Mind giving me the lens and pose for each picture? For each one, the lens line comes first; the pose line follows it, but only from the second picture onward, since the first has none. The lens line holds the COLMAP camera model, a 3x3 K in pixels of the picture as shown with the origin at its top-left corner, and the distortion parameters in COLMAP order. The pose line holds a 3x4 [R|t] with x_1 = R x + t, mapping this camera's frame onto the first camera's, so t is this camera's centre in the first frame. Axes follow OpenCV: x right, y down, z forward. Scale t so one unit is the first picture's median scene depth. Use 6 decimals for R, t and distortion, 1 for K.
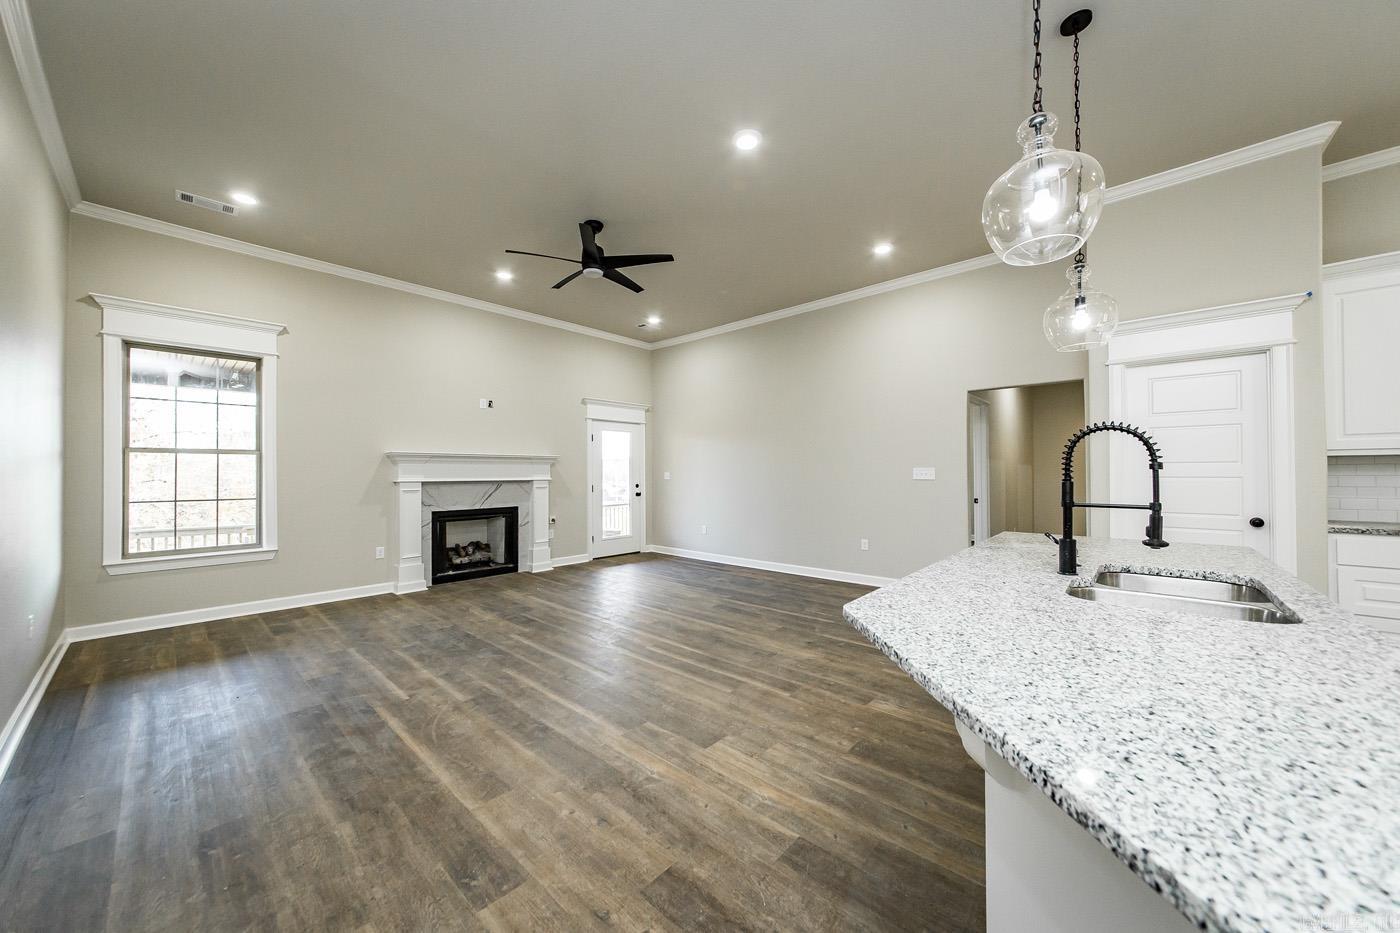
lens RADIAL K [[502.9, 0, 692.5], [0, 502.9, 468.3], [0, 0, 1]] dist [-0.002935, -0.000081]
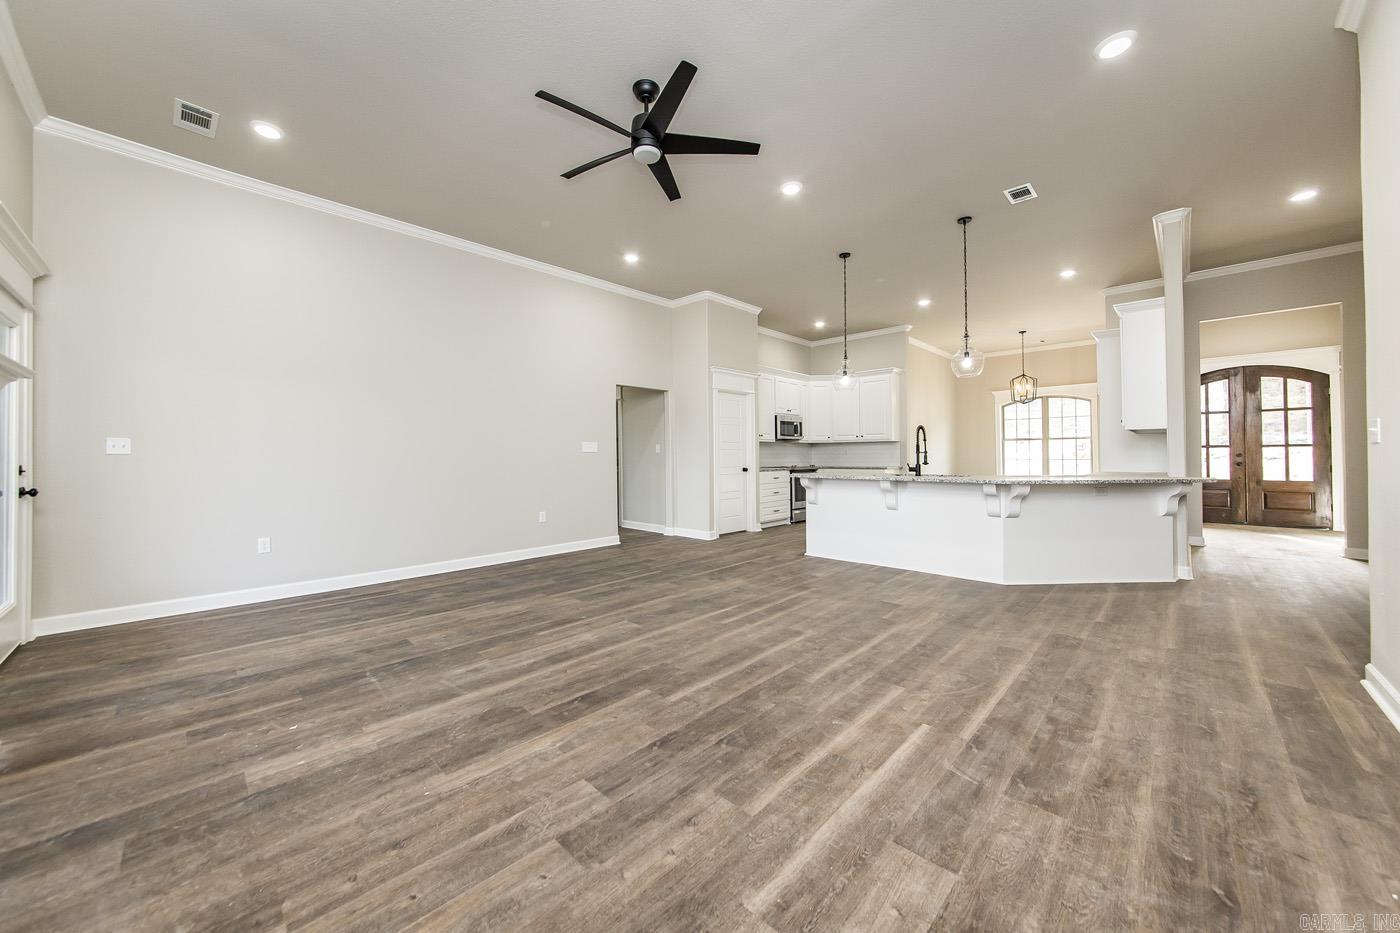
lens RADIAL K [[503.8, 0, 702.8], [0, 503.8, 452.3], [0, 0, 1]] dist [-0.000667, -0.000078]
pose [[0.014589, 0.012637, 0.999814, -0.997245], [-0.003669, 0.999914, -0.012584, 0.050405], [-0.999887, -0.003485, 0.014634, 0.995916]]
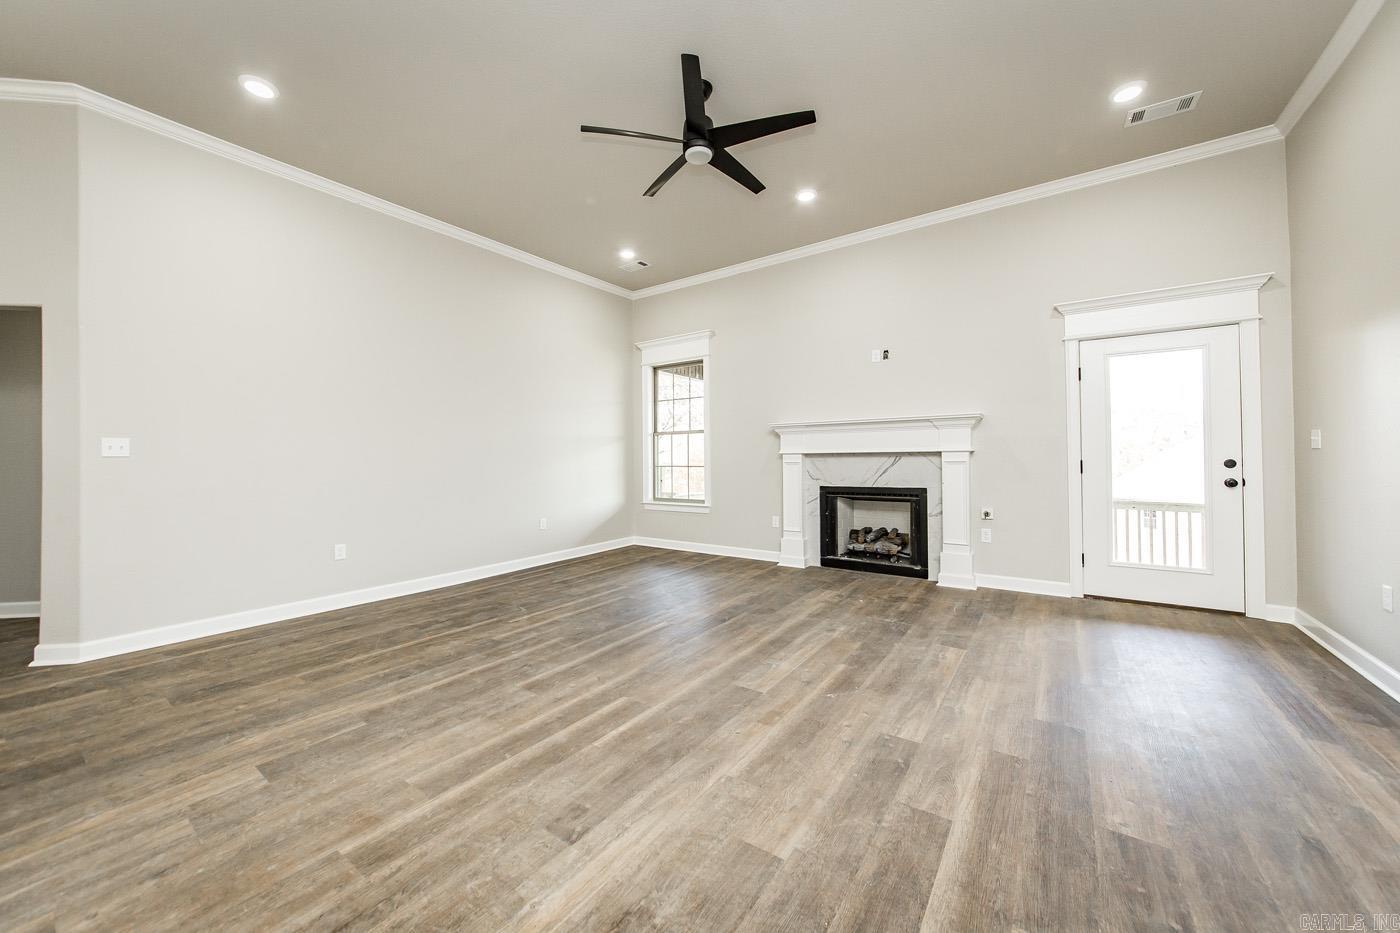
lens RADIAL K [[512.6, 0, 698.3], [0, 512.6, 453.6], [0, 0, 1]] dist [-0.010955, 0.000221]
pose [[0.128715, -0.007329, -0.991654, 0.569503], [0.017214, 0.999839, -0.005155, 0.041618], [0.991532, -0.016406, 0.128821, 0.986119]]
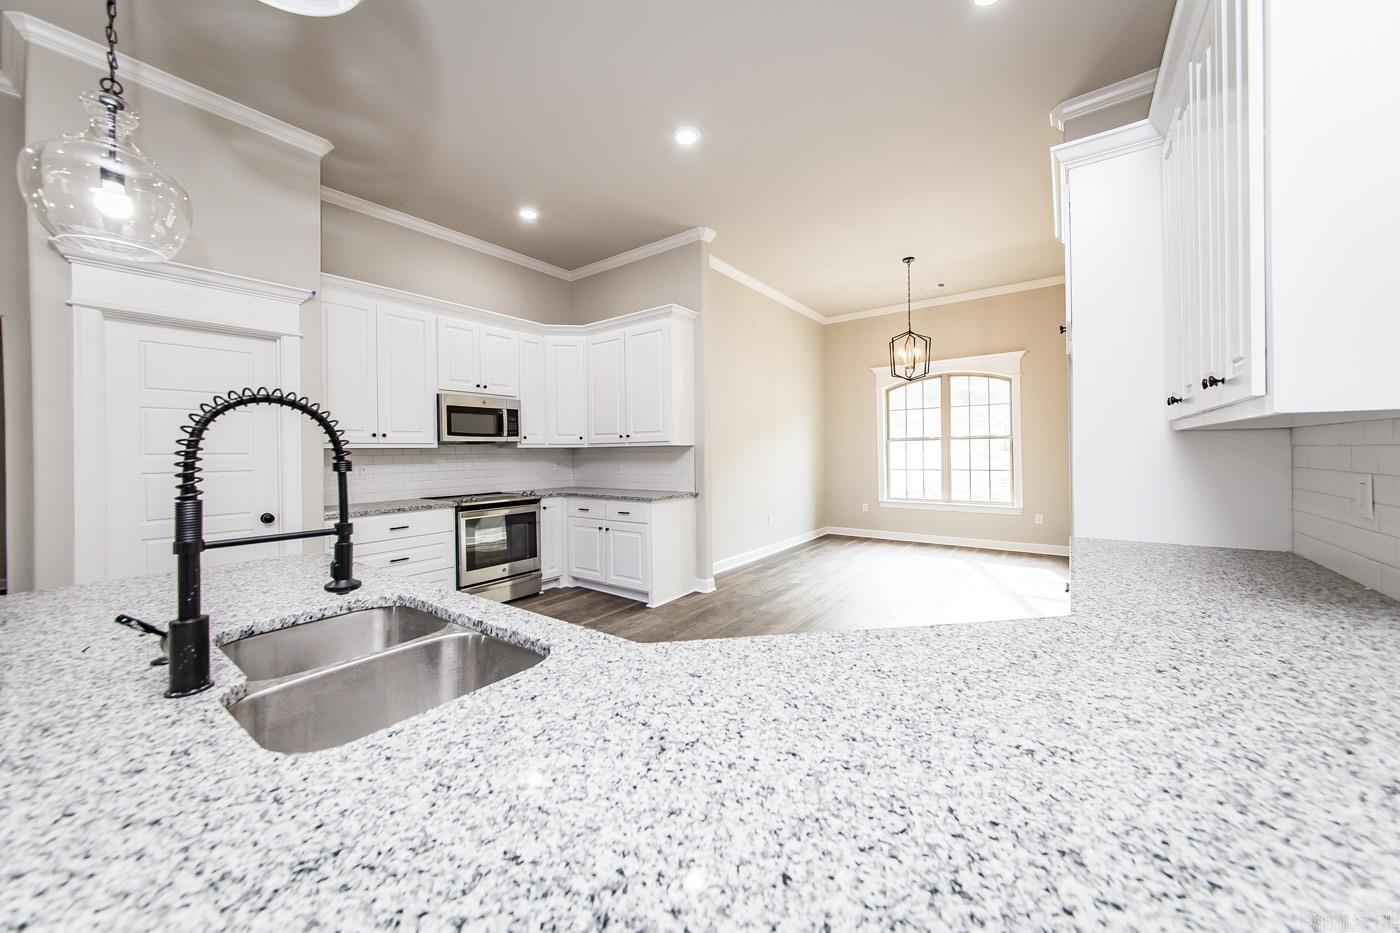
lens RADIAL K [[495.6, 0, 695.3], [0, 495.6, 452.4], [0, 0, 1]] dist [0.001217, -0.000006]
pose [[-0.105480, 0.005601, 0.994406, 0.096727], [0.003088, 0.999981, -0.005305, -0.007670], [-0.994417, 0.002511, -0.105495, 0.253068]]
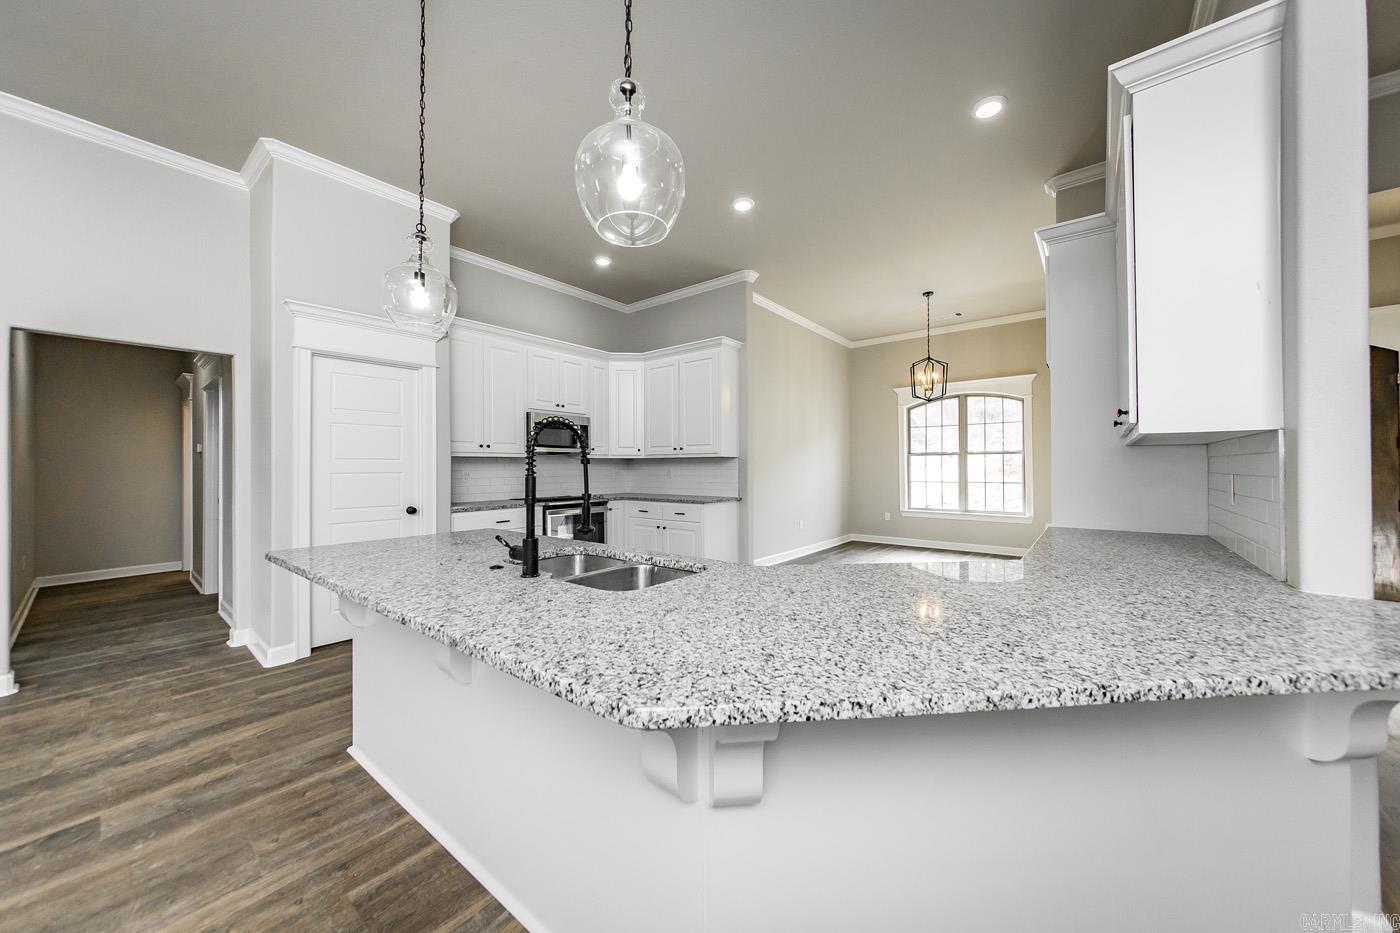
lens RADIAL K [[490.8, 0, 696.3], [0, 490.8, 464.3], [0, 0, 1]] dist [0.004962, 0.000142]
pose [[-0.066105, 0.010053, 0.997762, -0.083798], [-0.006085, 0.999927, -0.010478, 0.004970], [-0.997794, -0.006765, -0.066038, 0.340725]]
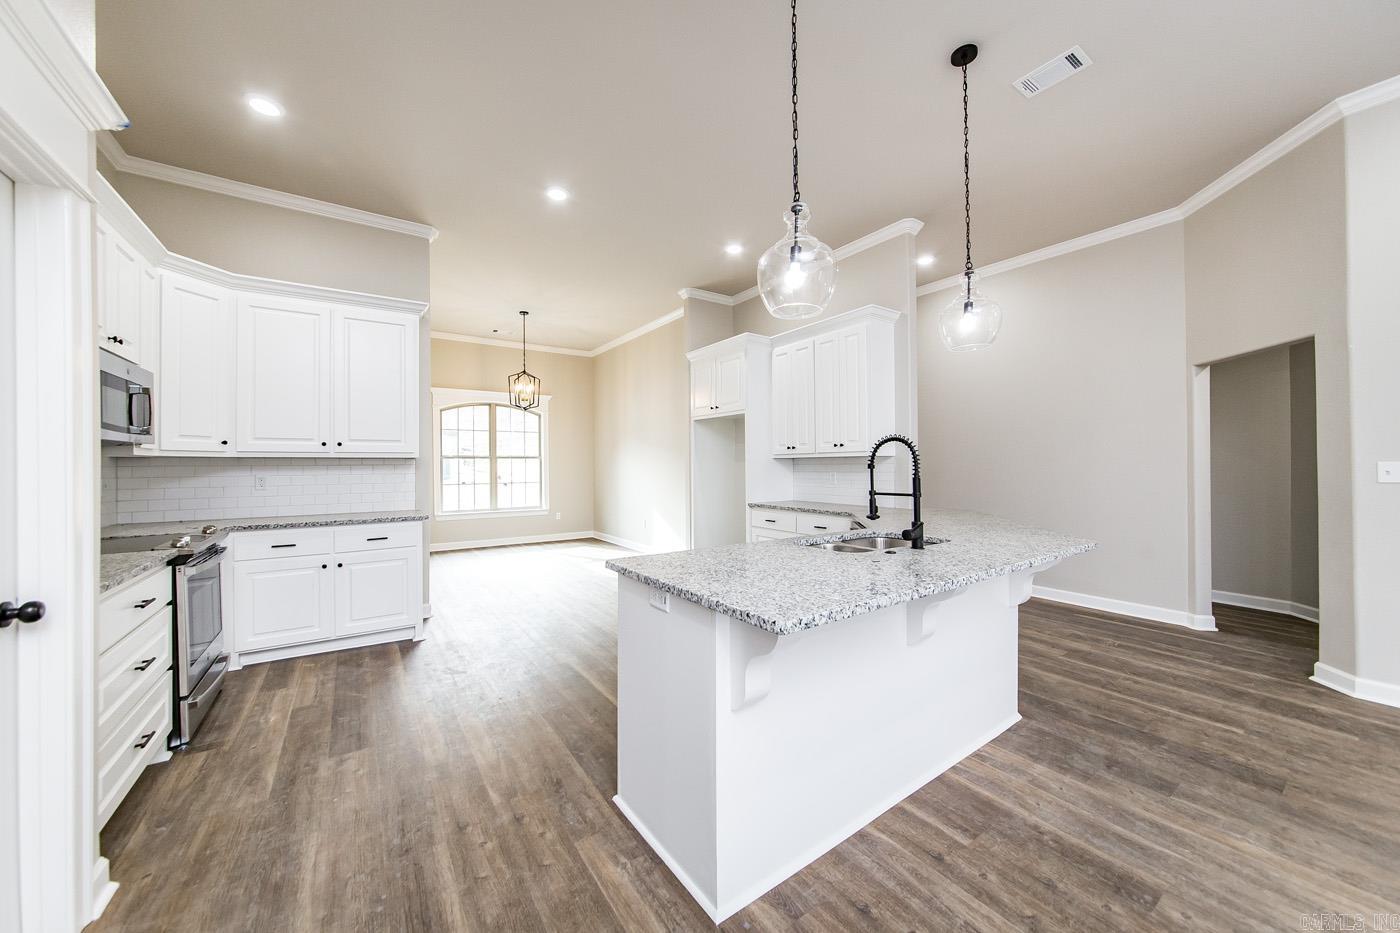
lens RADIAL K [[502.6, 0, 691.2], [0, 502.6, 461.9], [0, 0, 1]] dist [-0.017431, 0.005520]
pose [[-0.972588, 0.011870, 0.232231, 0.455571], [0.007737, 0.999795, -0.018699, 0.002204], [-0.232406, -0.016390, -0.972481, 1.081023]]
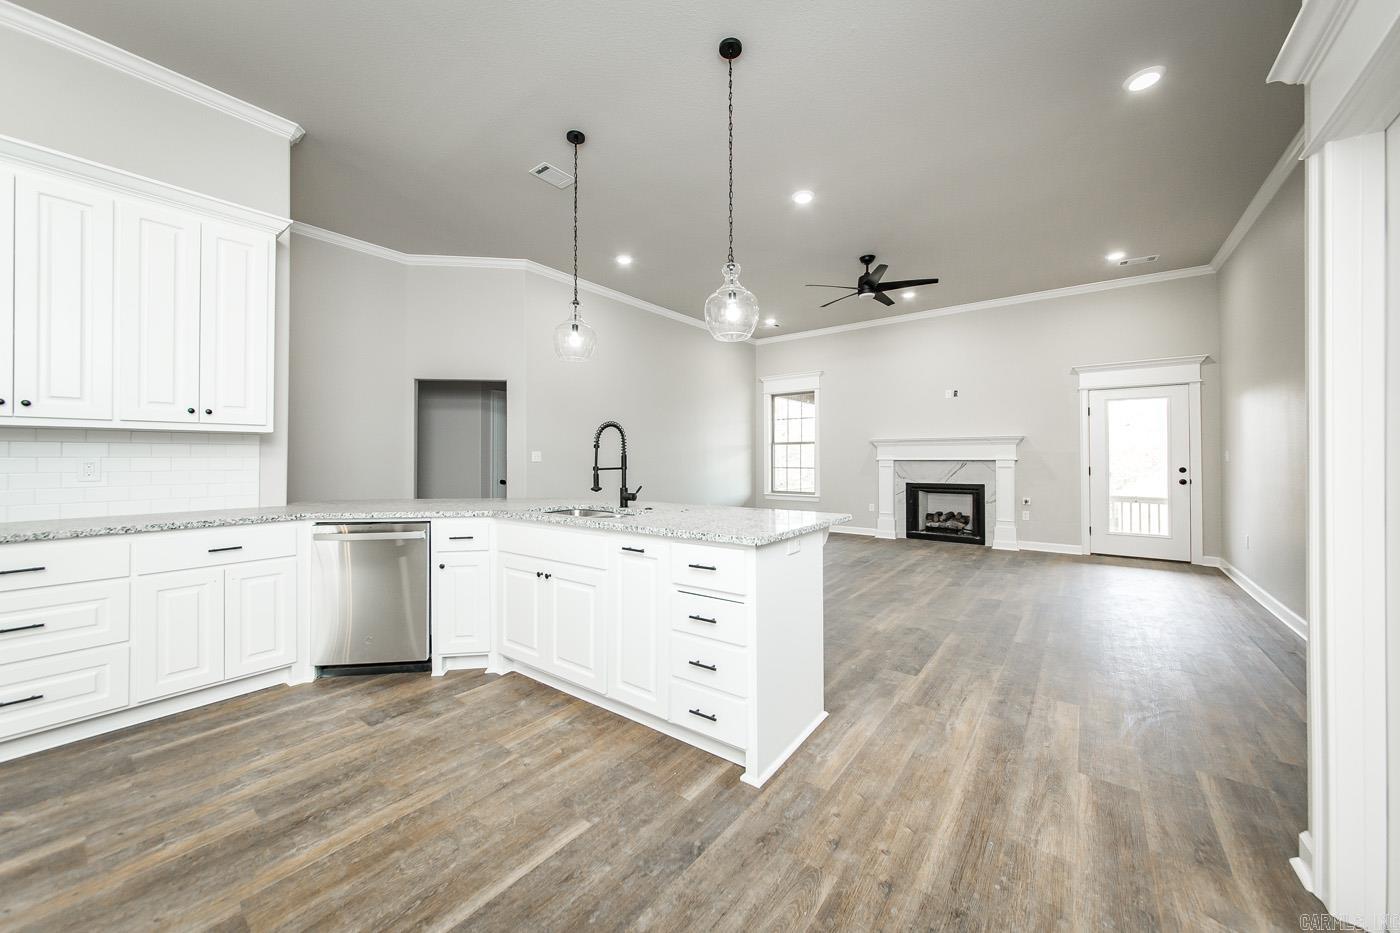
lens RADIAL K [[508.3, 0, 694.2], [0, 508.3, 452.5], [0, 0, 1]] dist [-0.010336, -0.000164]
pose [[0.085036, -0.007165, -0.996352, 1.146346], [0.010613, 0.999924, -0.006285, 0.013434], [0.996321, -0.010039, 0.085105, 0.493962]]
